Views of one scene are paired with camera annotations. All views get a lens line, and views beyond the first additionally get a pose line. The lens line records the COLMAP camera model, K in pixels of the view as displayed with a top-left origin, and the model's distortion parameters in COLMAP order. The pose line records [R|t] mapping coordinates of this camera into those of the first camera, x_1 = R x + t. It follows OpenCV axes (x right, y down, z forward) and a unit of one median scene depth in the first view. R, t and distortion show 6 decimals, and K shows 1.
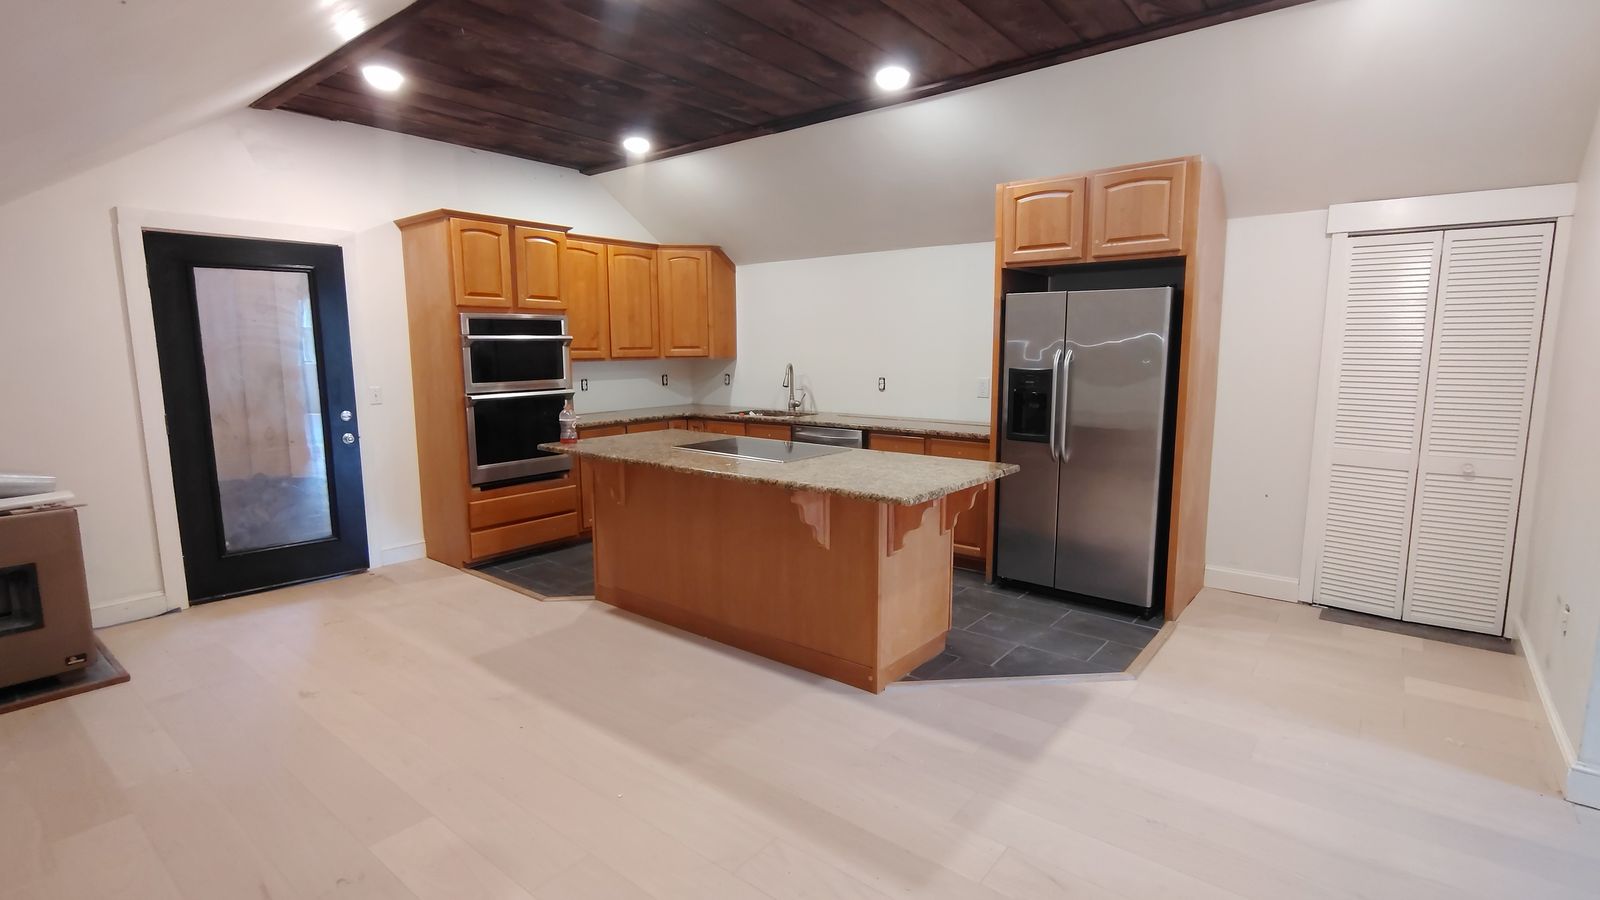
lens RADIAL K [[748.1, 0, 806.9], [0, 748.1, 444.1], [0, 0, 1]] dist [-0.000290, 0.000194]
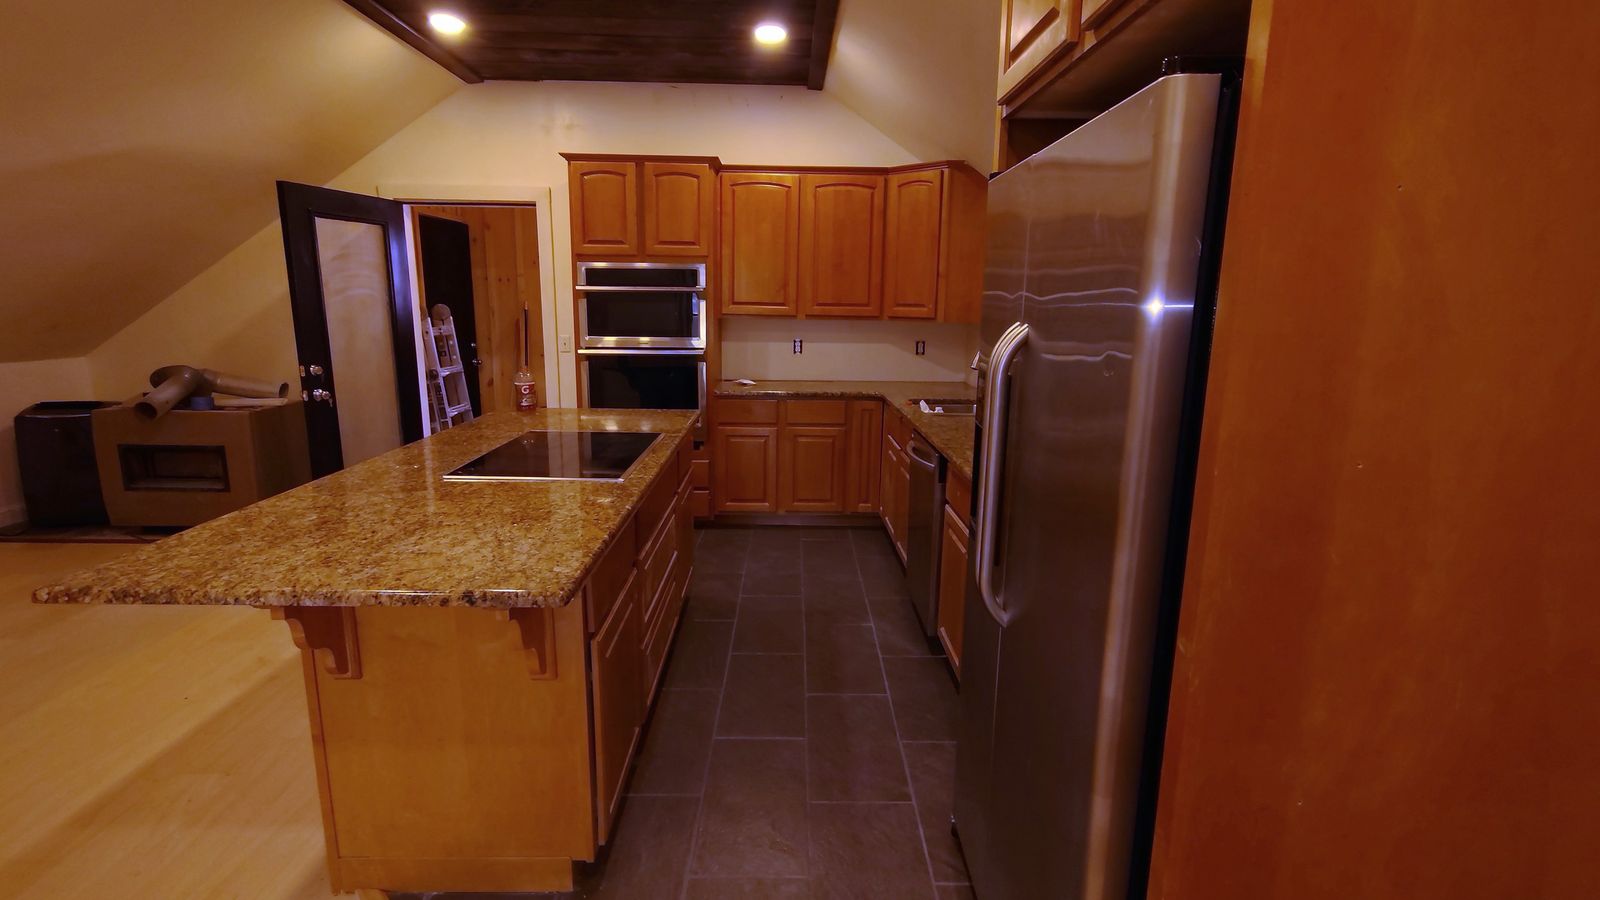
lens RADIAL K [[748.1, 0, 803.5], [0, 748.1, 443.2], [0, 0, 1]] dist [-0.000290, 0.000194]
pose [[0.641888, 0.157554, -0.750438, 0.434429], [-0.118002, 0.987302, 0.106350, -0.074553], [0.757664, 0.020288, 0.652329, 0.540615]]
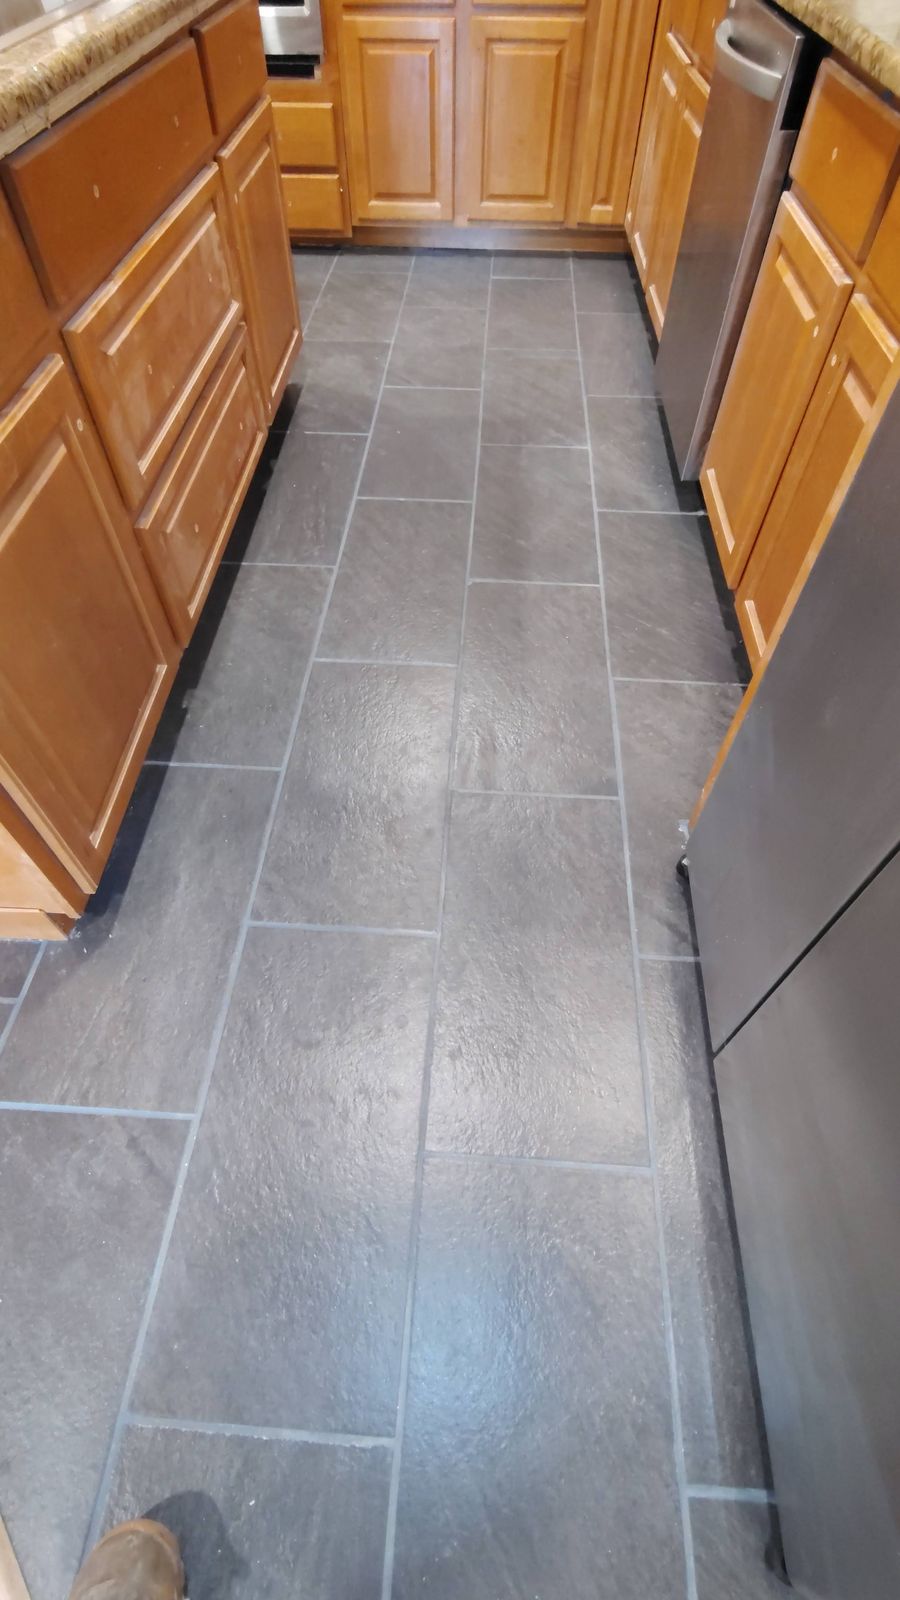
lens RADIAL K [[748.1, 0, 450.2], [0, 748.1, 803.5], [0, 0, 1]] dist [-0.000290, 0.000194]
pose [[0.583872, 0.655803, -0.478556, 0.287635], [-0.112043, 0.648918, 0.752563, -0.027661], [0.804077, -0.385782, 0.452364, 0.693573]]
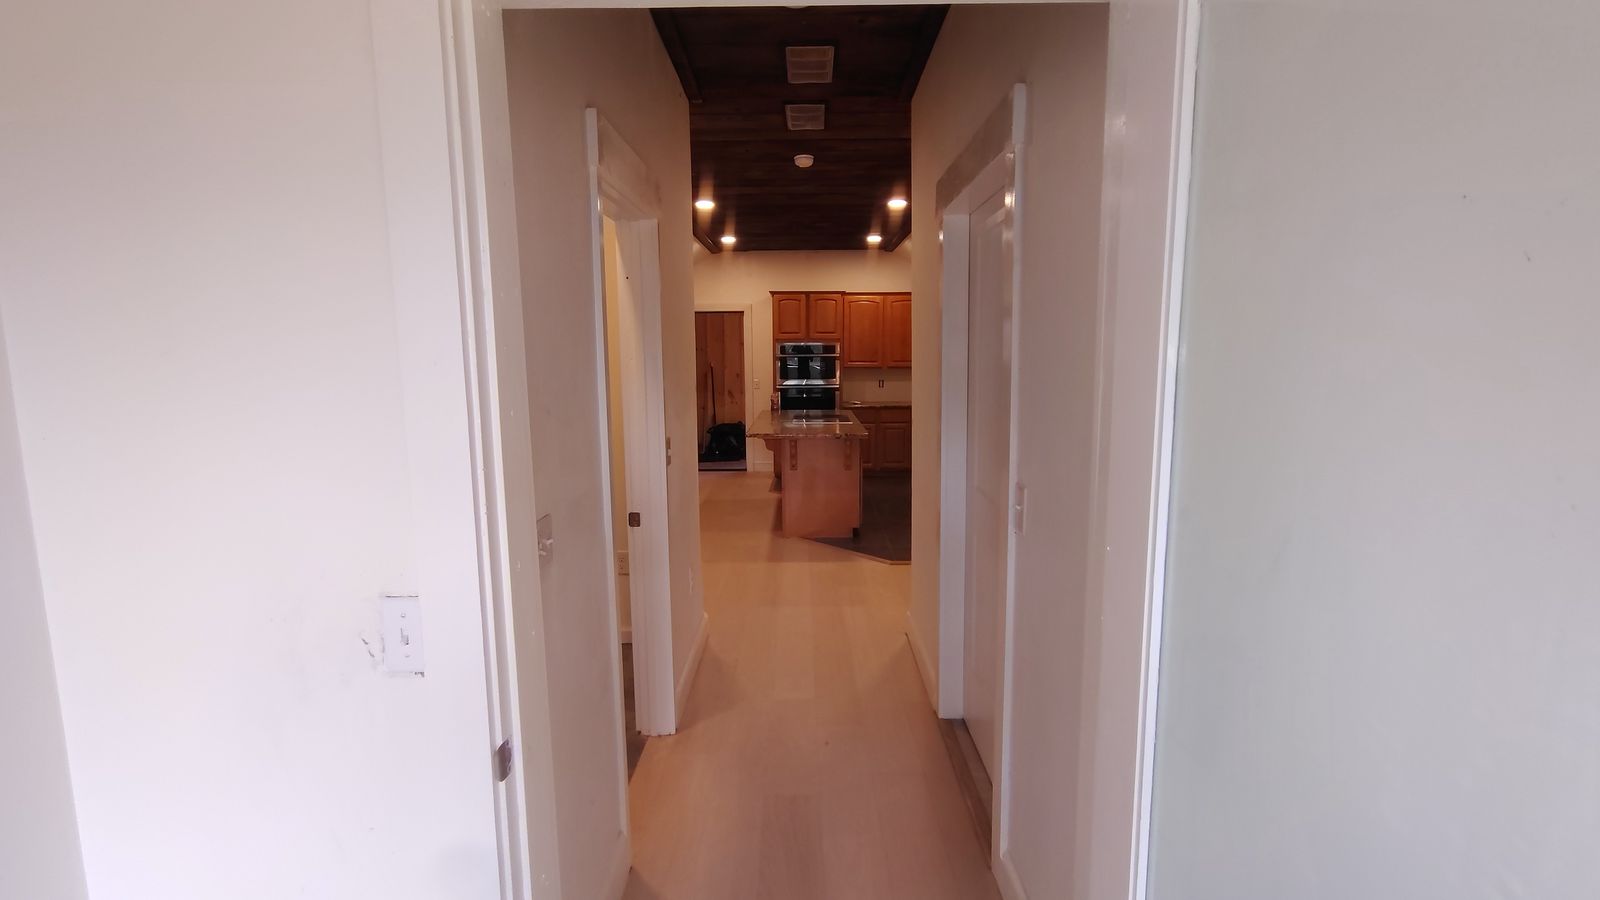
lens RADIAL K [[748.1, 0, 801.1], [0, 748.1, 450.0], [0, 0, 1]] dist [-0.000290, 0.000194]
pose [[0.621896, 0.104620, -0.776080, 1.010117], [-0.102391, 0.993391, 0.051866, -0.006138], [0.776377, 0.047208, 0.628498, -0.145943]]
